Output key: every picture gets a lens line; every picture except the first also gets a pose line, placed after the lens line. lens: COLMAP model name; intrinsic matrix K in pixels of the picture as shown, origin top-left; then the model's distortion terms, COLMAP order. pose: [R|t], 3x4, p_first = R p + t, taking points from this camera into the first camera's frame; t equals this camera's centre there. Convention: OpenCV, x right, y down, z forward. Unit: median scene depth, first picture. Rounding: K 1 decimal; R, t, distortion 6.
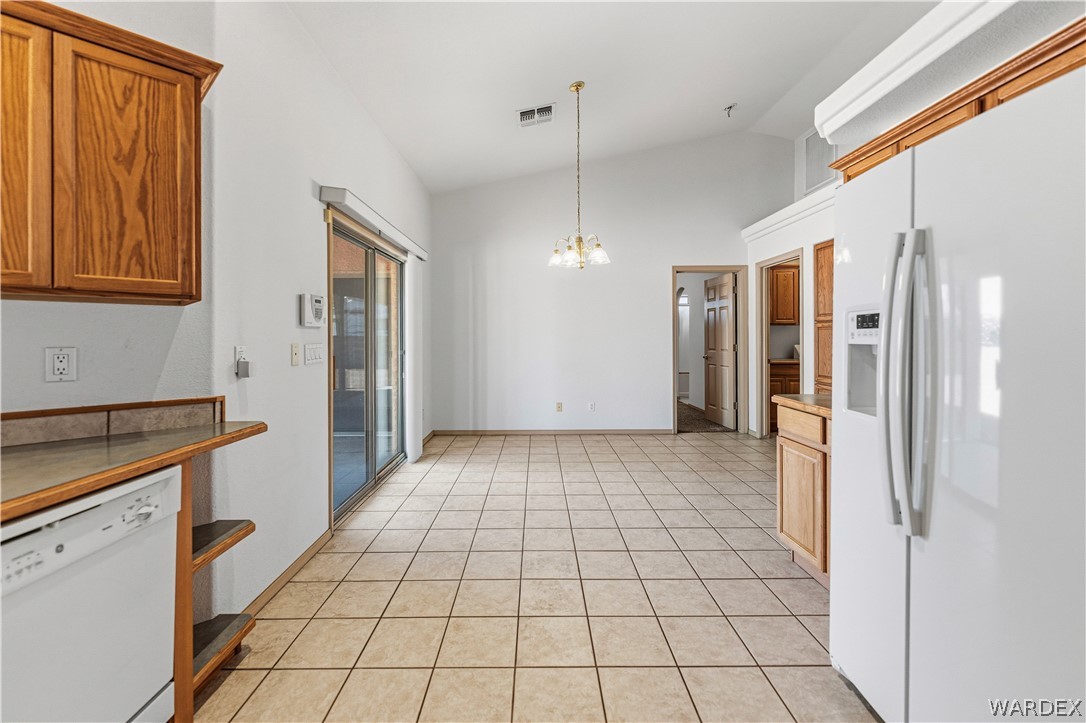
lens RADIAL K [[452.7, 0, 533.4], [0, 452.7, 340.4], [0, 0, 1]] dist [-0.000676, -0.000062]
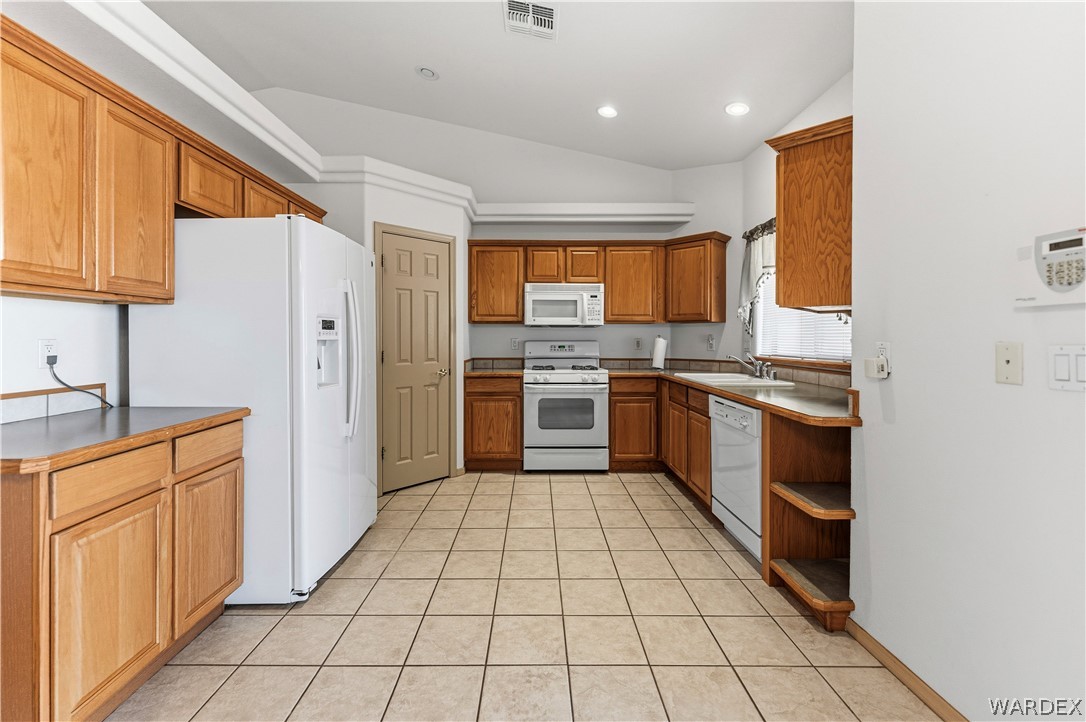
lens RADIAL K [[452.7, 0, 533.4], [0, 452.7, 339.9], [0, 0, 1]] dist [-0.000676, -0.000062]
pose [[-0.999993, 0.003588, -0.000920, 0.031735], [0.003580, 0.999959, 0.008303, -0.000692], [0.000949, 0.008300, -0.999965, 1.990275]]
